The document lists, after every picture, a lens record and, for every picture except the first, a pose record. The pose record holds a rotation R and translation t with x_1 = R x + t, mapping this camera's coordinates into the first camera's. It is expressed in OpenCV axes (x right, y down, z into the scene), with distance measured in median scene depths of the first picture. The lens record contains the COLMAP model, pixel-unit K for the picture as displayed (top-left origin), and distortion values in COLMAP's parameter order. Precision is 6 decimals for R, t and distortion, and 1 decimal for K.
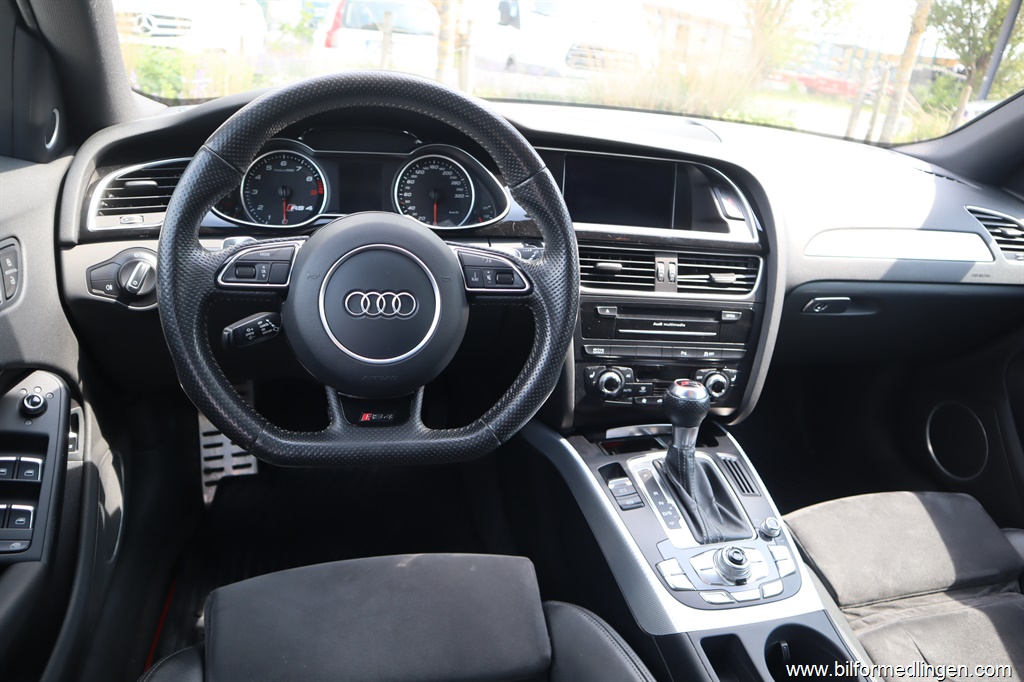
lens RADIAL K [[706.2, 0, 512.0], [0, 706.2, 341.0], [0, 0, 1]] dist [-0.117814, 0.070906]
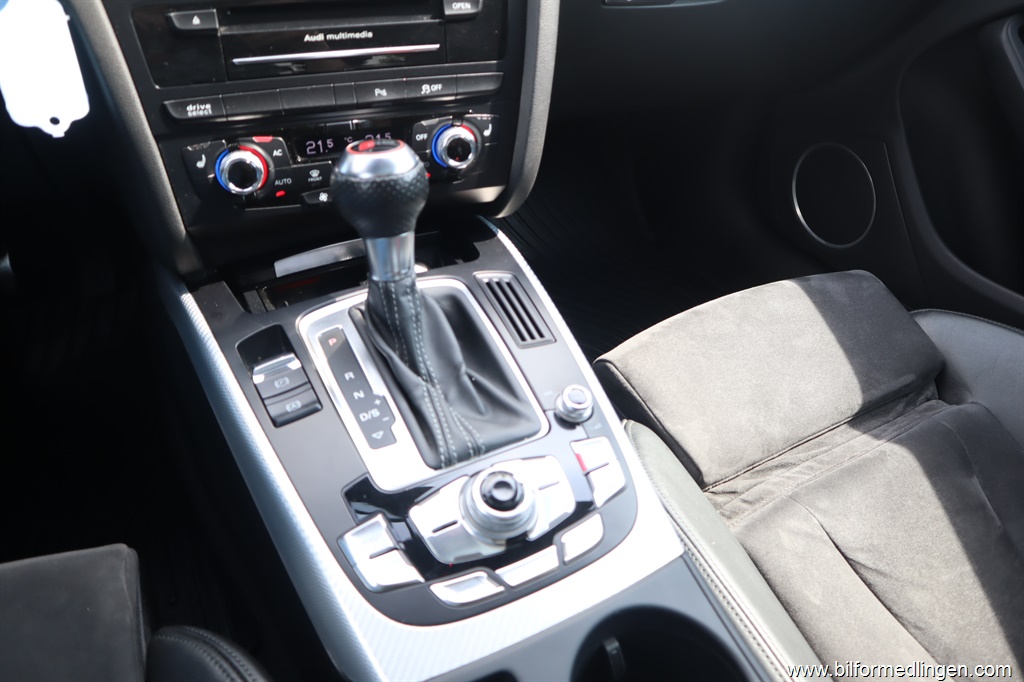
lens RADIAL K [[706.2, 0, 512.0], [0, 706.2, 341.0], [0, 0, 1]] dist [-0.117814, 0.070906]
pose [[0.967266, -0.182202, 0.176632, 0.218541], [0.129051, 0.952503, 0.275834, 0.063879], [-0.218500, -0.244010, 0.944837, 0.464541]]
